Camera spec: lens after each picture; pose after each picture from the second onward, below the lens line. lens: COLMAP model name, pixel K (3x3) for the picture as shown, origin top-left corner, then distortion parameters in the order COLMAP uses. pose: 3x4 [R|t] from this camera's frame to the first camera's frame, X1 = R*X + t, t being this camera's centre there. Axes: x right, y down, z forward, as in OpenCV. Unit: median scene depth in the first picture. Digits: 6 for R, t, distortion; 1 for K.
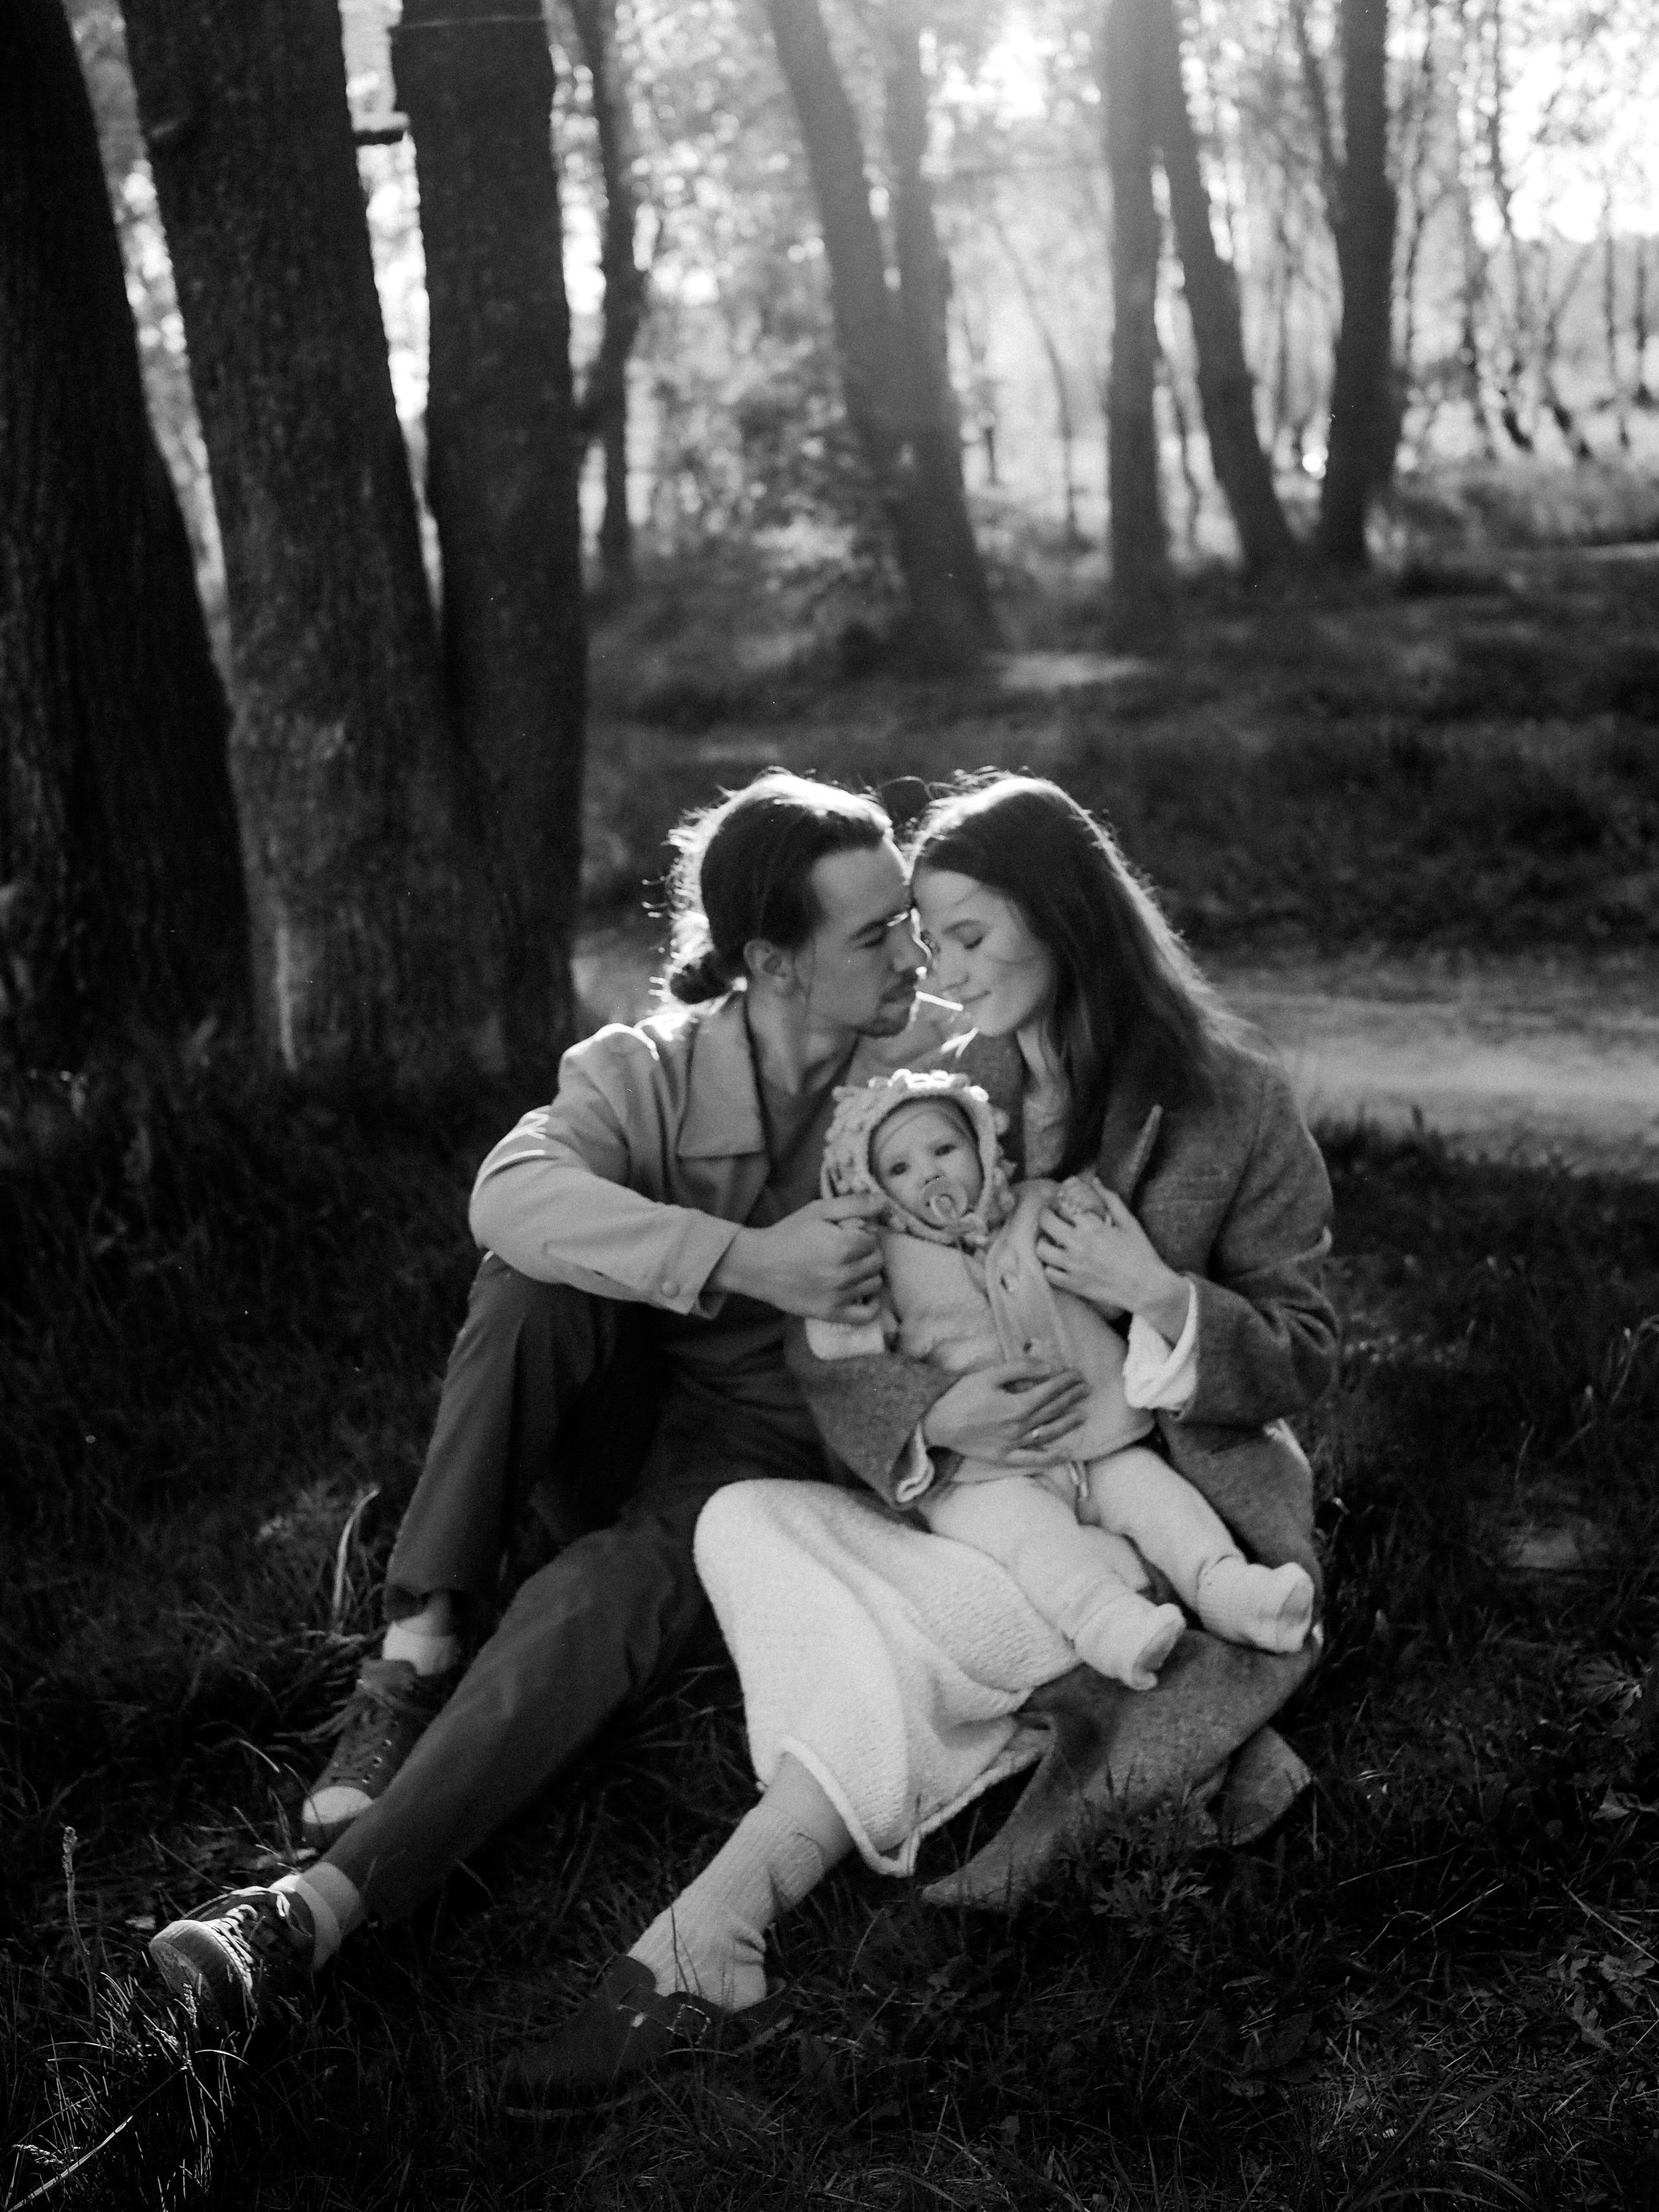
lens RADIAL K [[3229.2, 0, 834.9], [0, 3229.2, 1100.4], [0, 0, 1]] dist [-0.070465, 0.490862]
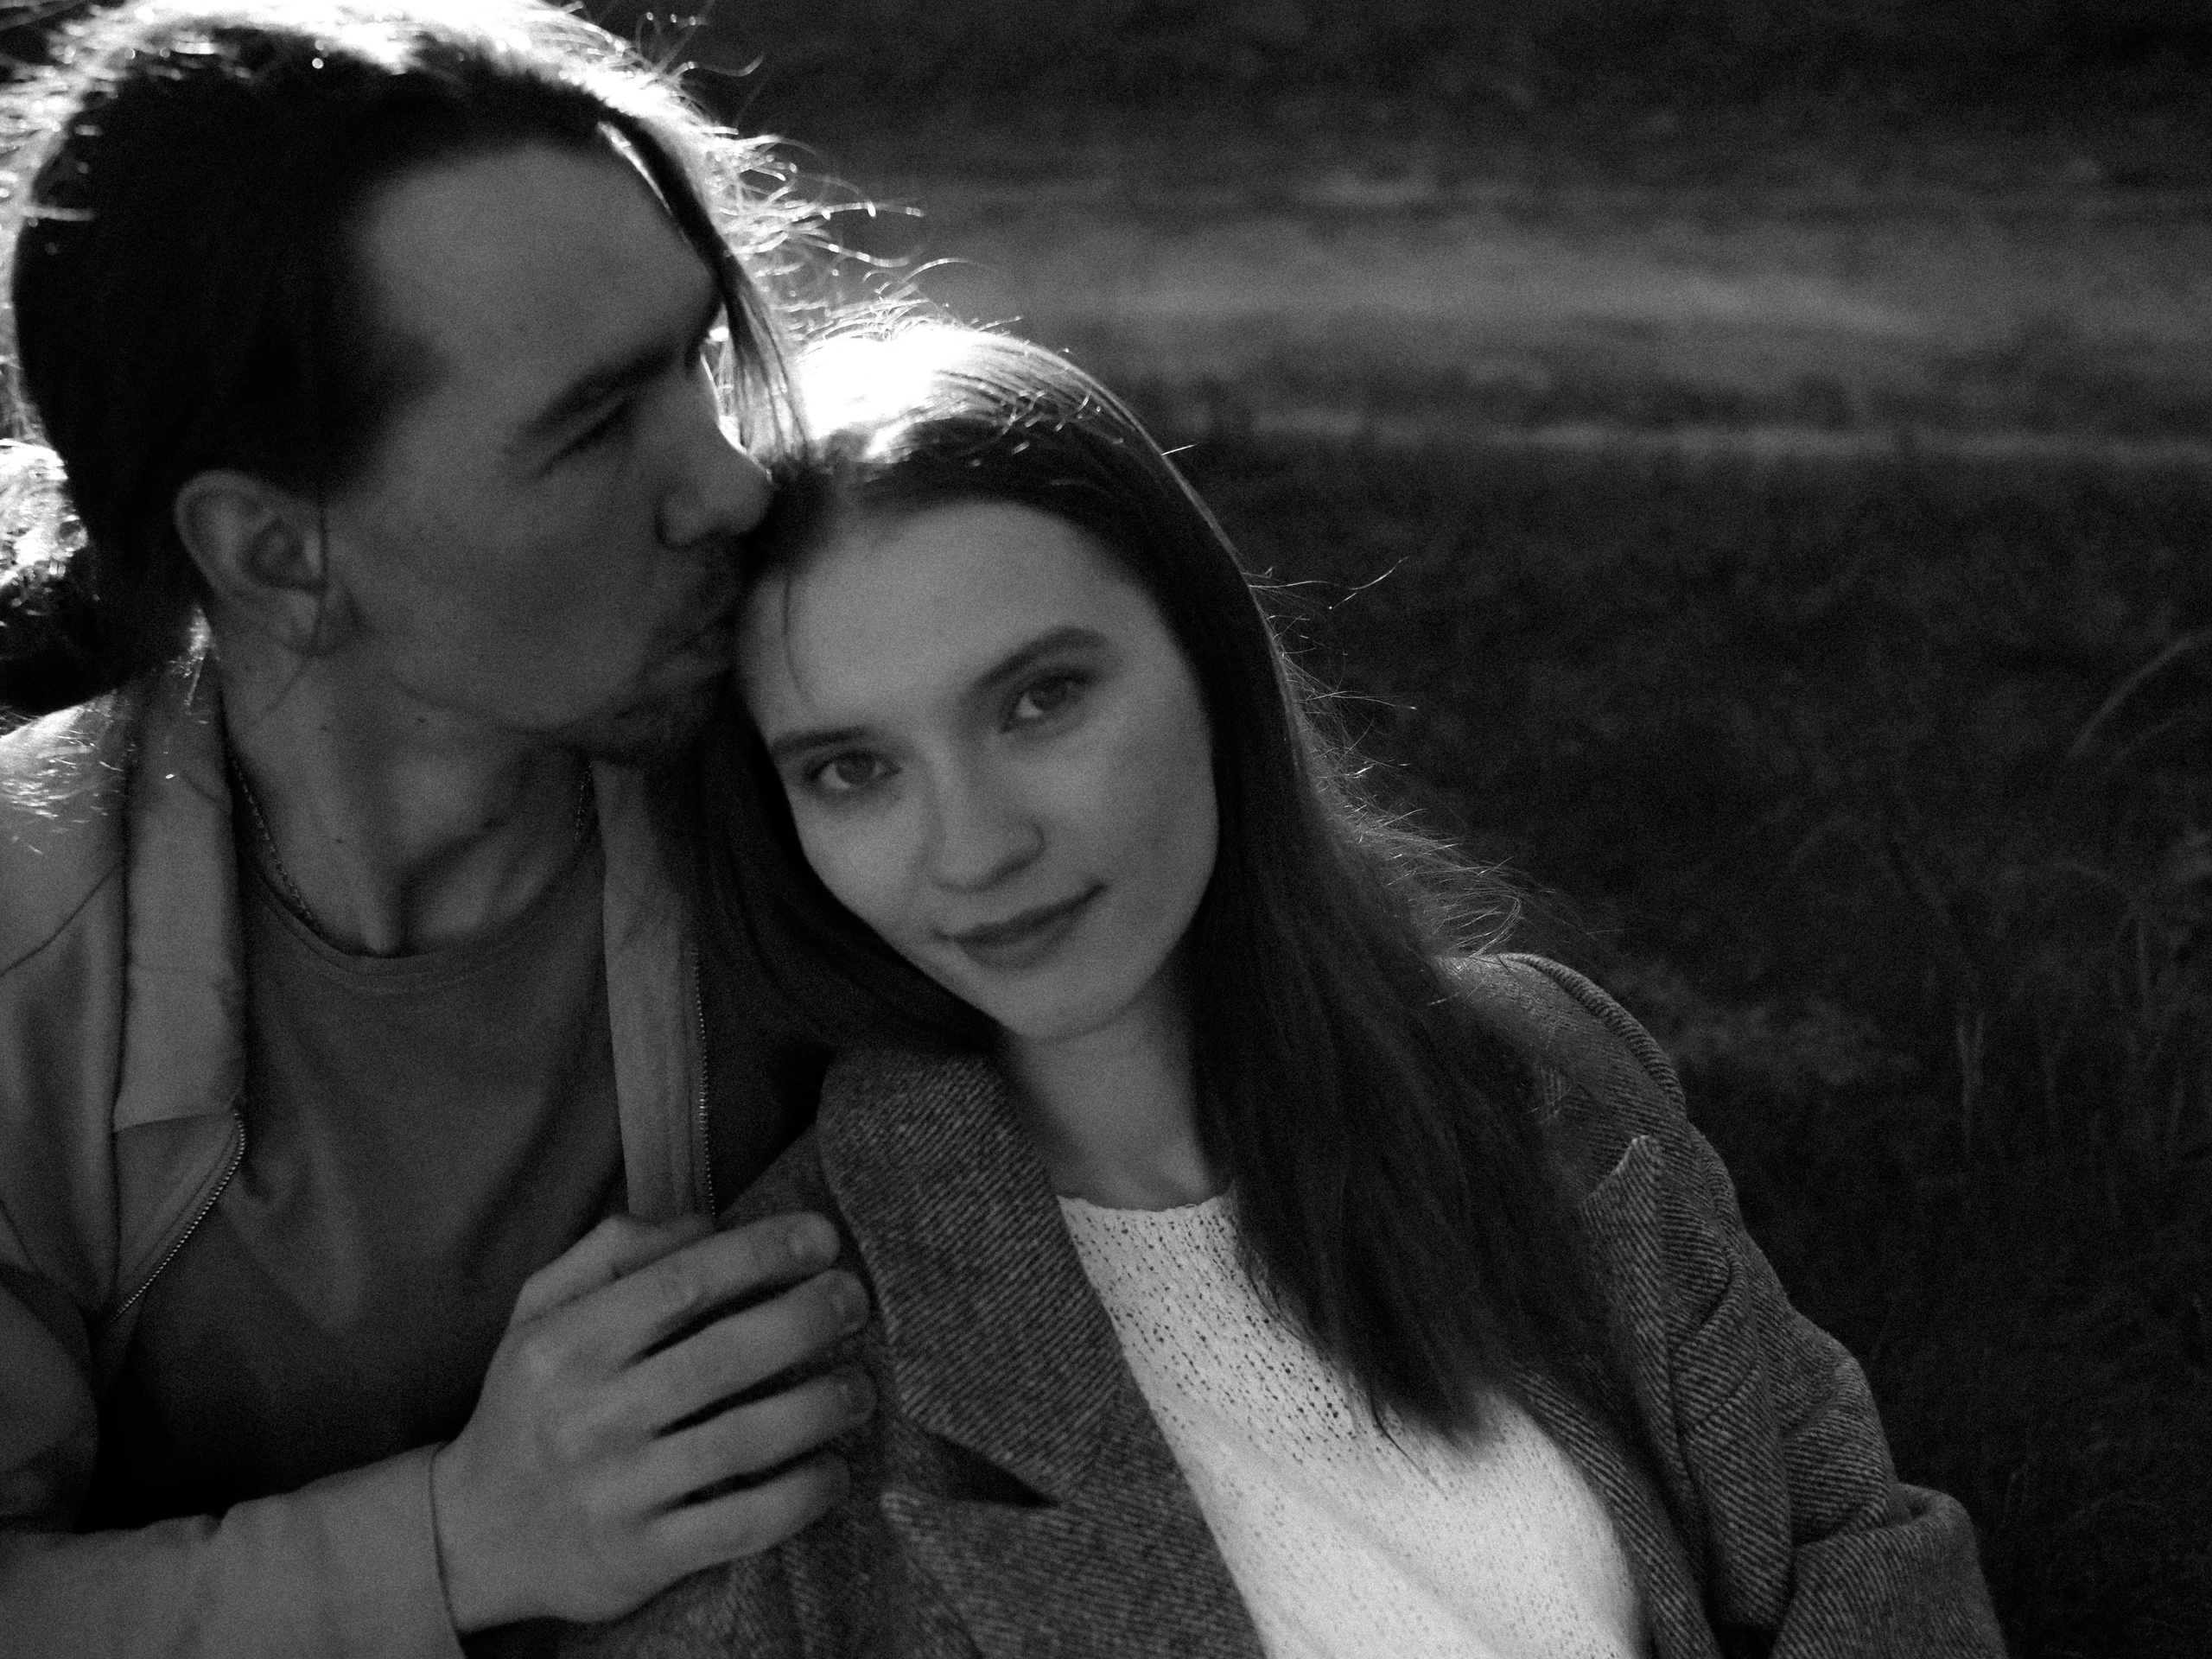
lens RADIAL K [[3229.3, 0, 1101.3], [0, 3229.3, 724.4], [0, 0, 1]] dist [-0.070465, 0.490862]
pose [[0.961881, -0.115057, 0.248087, -0.011850], [0.076004, 0.983919, 0.161637, -0.038412], [-0.262695, -0.136619, 0.955158, 0.376787]]
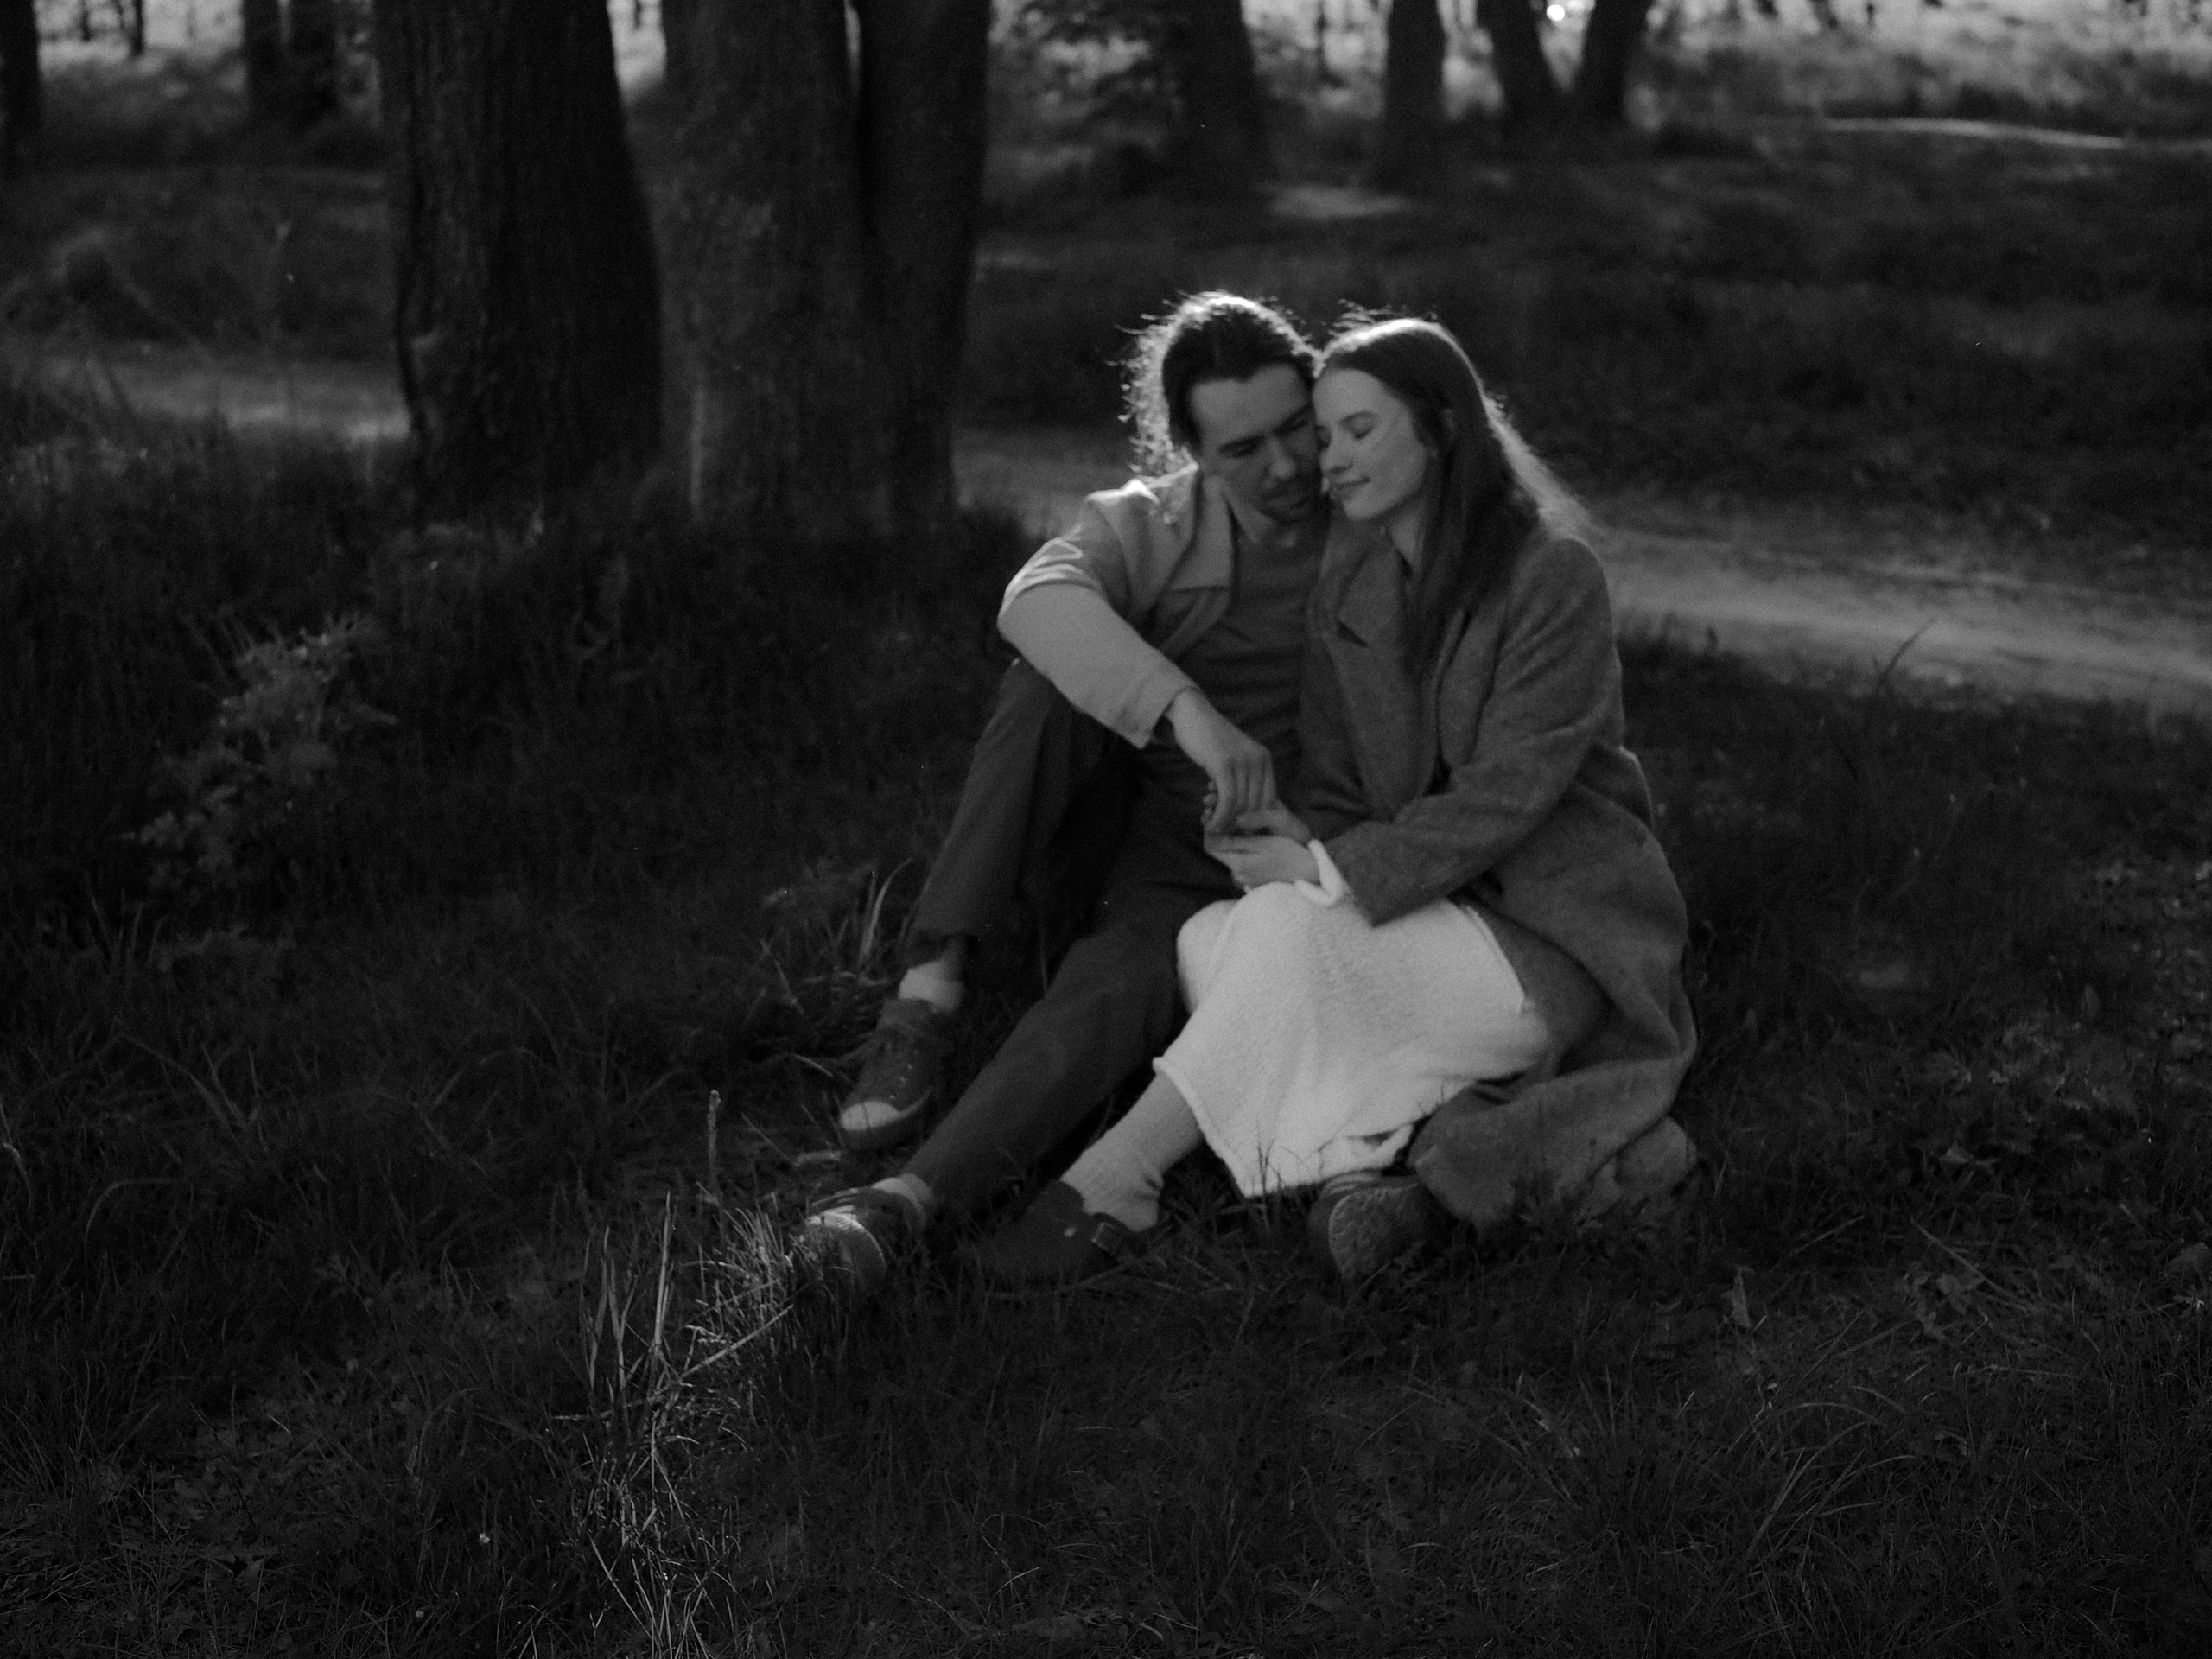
lens RADIAL K [[3229.3, 0, 1101.3], [0, 3229.3, 724.4], [0, 0, 1]] dist [-0.070465, 0.490862]
pose [[0.997384, 0.067527, 0.025798, -0.055970], [-0.068328, 0.997164, 0.031551, 0.015873], [-0.023594, -0.033232, 0.999169, -0.096475]]
